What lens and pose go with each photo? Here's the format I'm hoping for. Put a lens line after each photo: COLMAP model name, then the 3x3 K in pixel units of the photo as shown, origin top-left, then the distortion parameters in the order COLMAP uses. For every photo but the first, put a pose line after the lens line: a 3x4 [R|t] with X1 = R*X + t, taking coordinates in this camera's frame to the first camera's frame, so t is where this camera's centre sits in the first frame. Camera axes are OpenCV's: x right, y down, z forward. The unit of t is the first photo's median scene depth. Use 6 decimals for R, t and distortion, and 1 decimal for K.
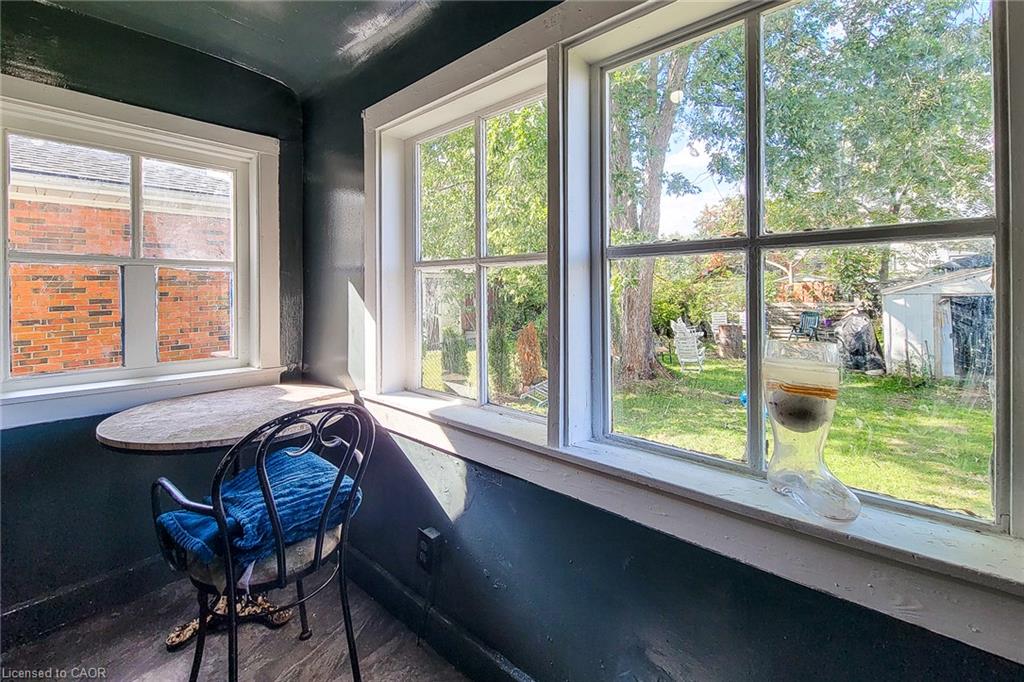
lens RADIAL K [[443.5, 0, 520.8], [0, 443.5, 306.4], [0, 0, 1]] dist [0.000623, -0.000110]
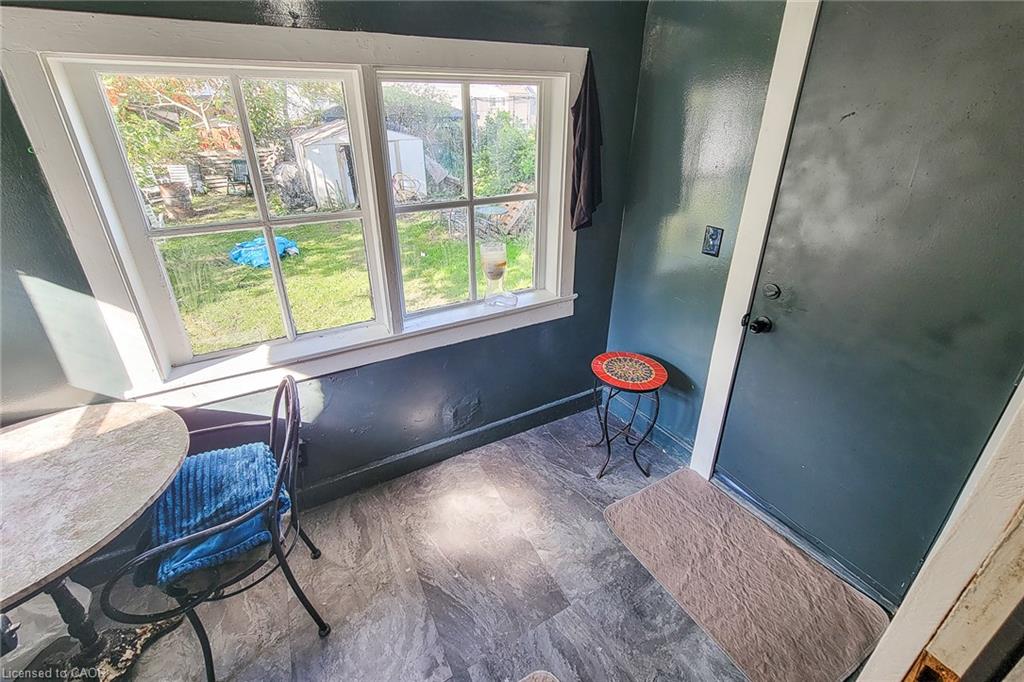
lens RADIAL K [[443.5, 0, 520.8], [0, 443.5, 306.4], [0, 0, 1]] dist [0.000623, -0.000110]
pose [[0.309856, -0.374694, 0.873838, -0.252007], [0.014023, 0.920773, 0.389847, -0.088410], [-0.950680, -0.108542, 0.290561, 0.016741]]
